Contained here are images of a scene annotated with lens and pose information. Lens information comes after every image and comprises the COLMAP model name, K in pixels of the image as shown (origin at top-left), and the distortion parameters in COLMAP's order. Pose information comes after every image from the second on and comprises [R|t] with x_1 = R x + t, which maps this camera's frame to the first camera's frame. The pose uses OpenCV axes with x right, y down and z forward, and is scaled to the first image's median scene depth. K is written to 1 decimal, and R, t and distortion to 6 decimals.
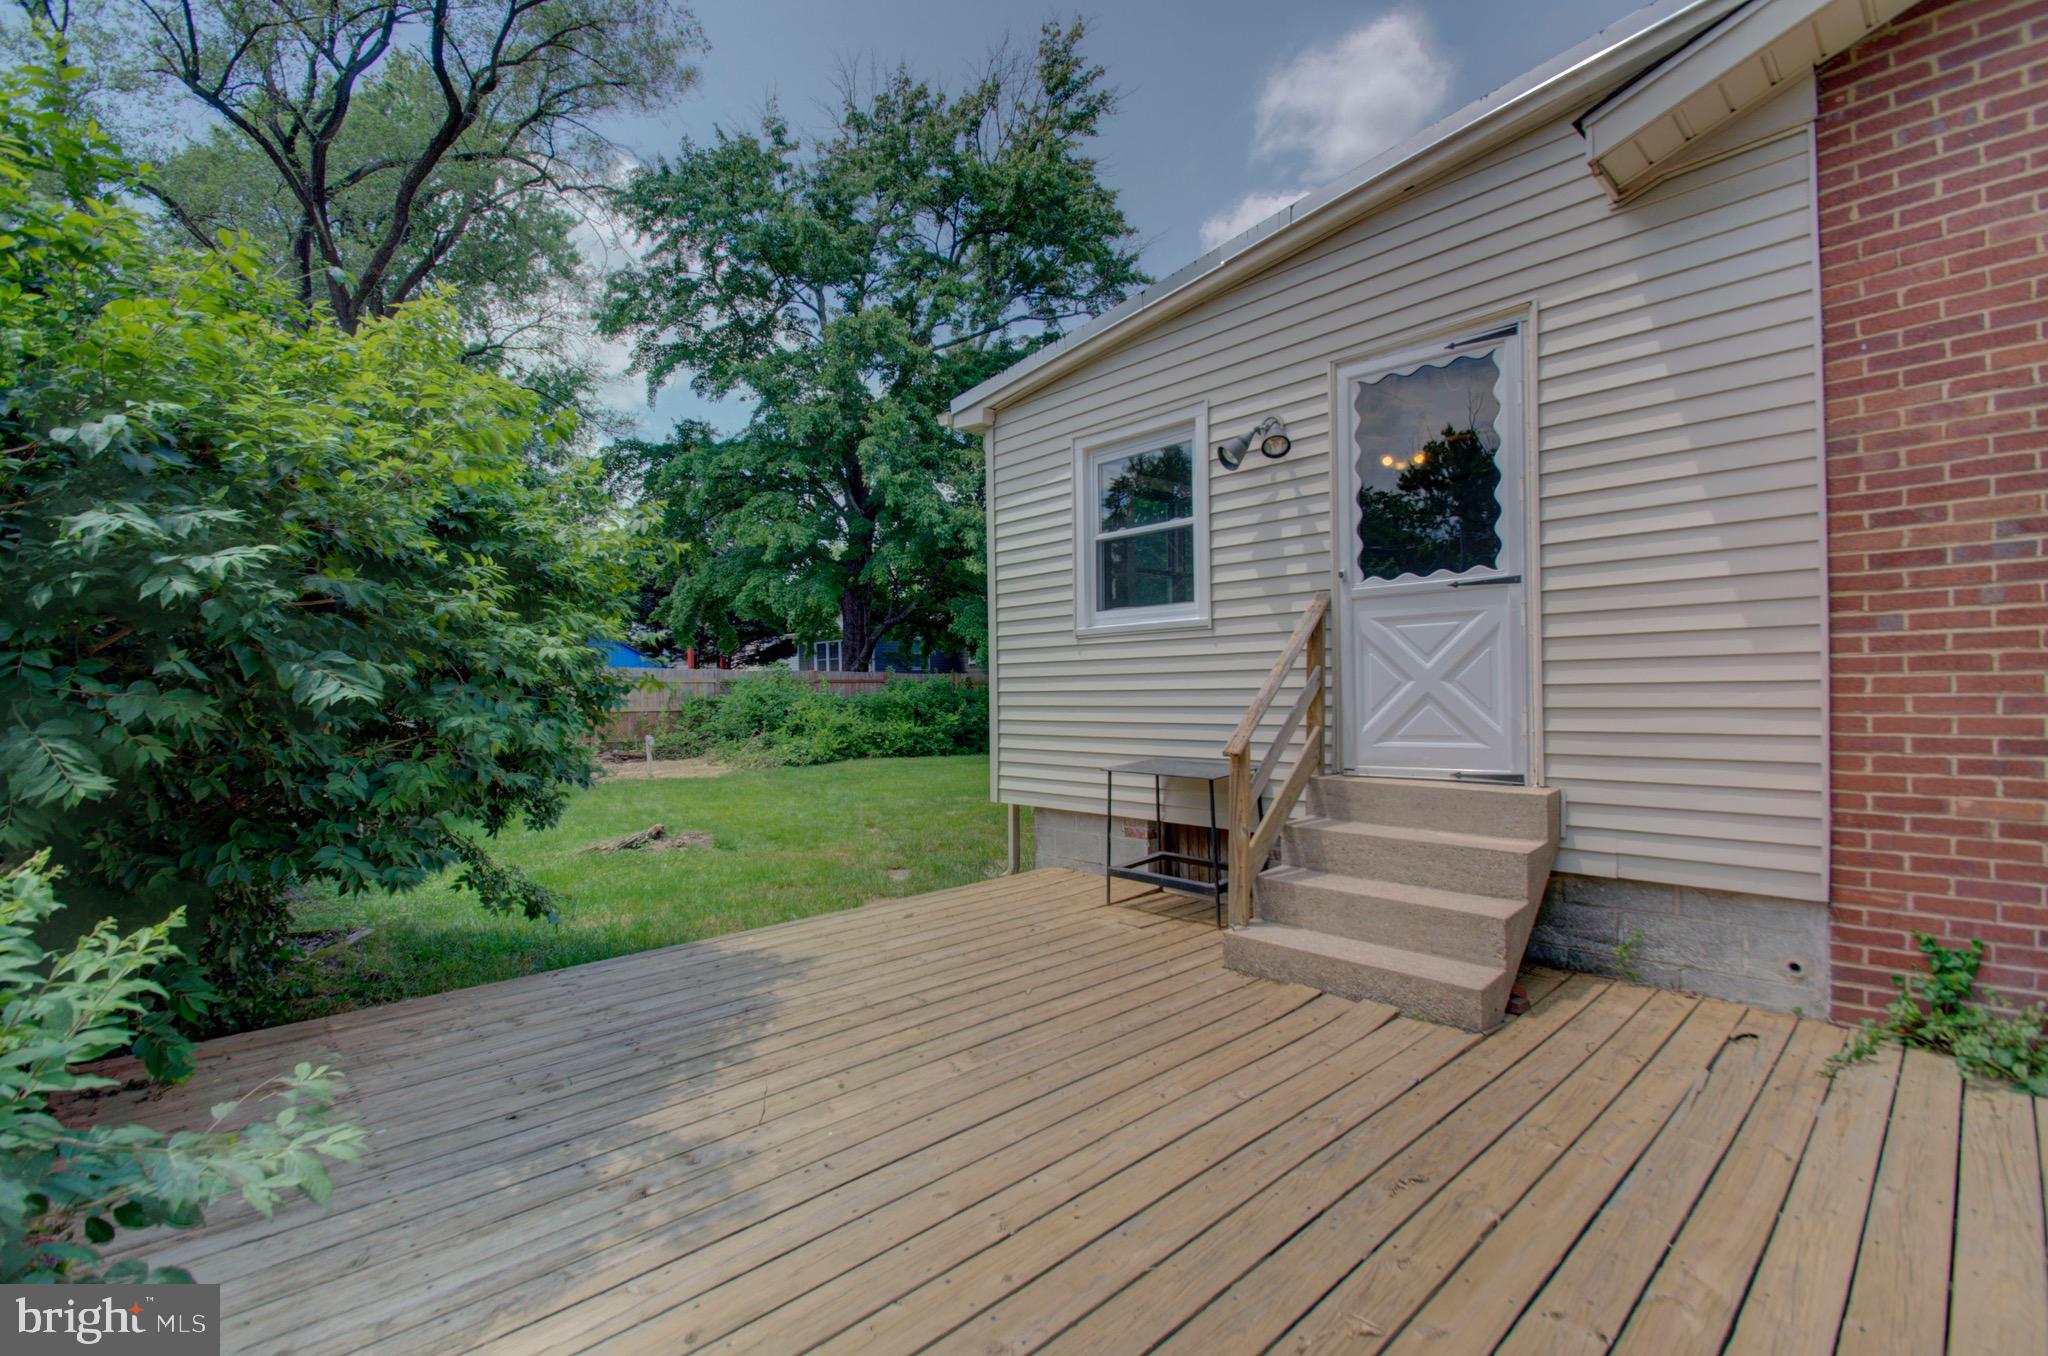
lens RADIAL K [[904.7, 0, 1024.0], [0, 904.7, 678.0], [0, 0, 1]] dist [0.002390, -0.013954]
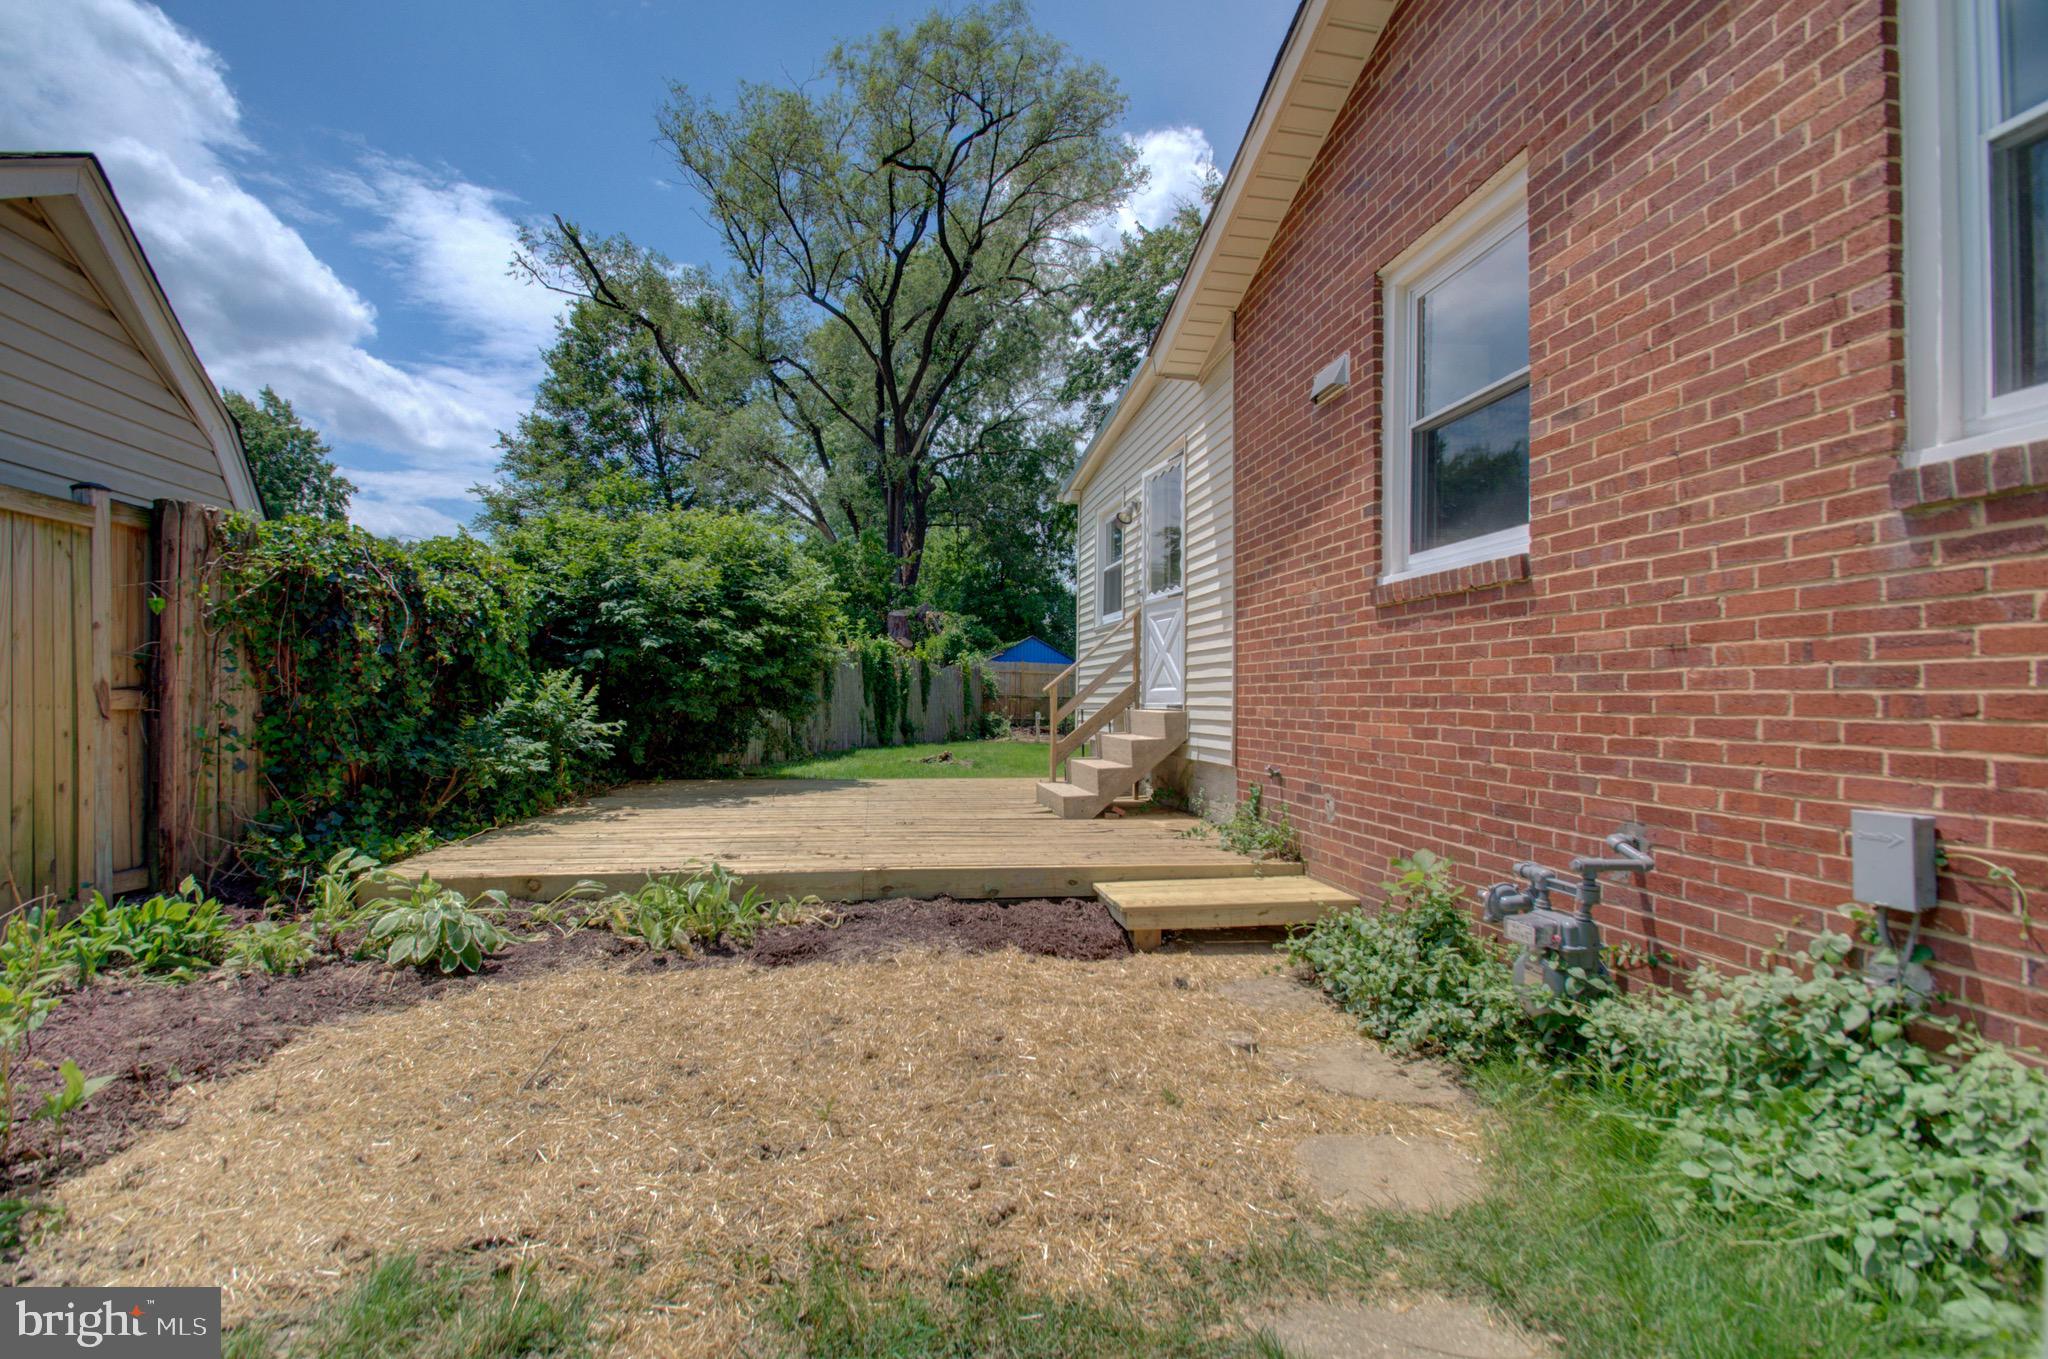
lens RADIAL K [[904.7, 0, 1024.0], [0, 904.7, 679.5], [0, 0, 1]] dist [0.002390, -0.013954]
pose [[0.831168, 0.013985, -0.555845, 0.259351], [-0.014640, 0.999888, 0.003266, 0.011738], [0.555828, 0.005422, 0.831280, -0.127550]]
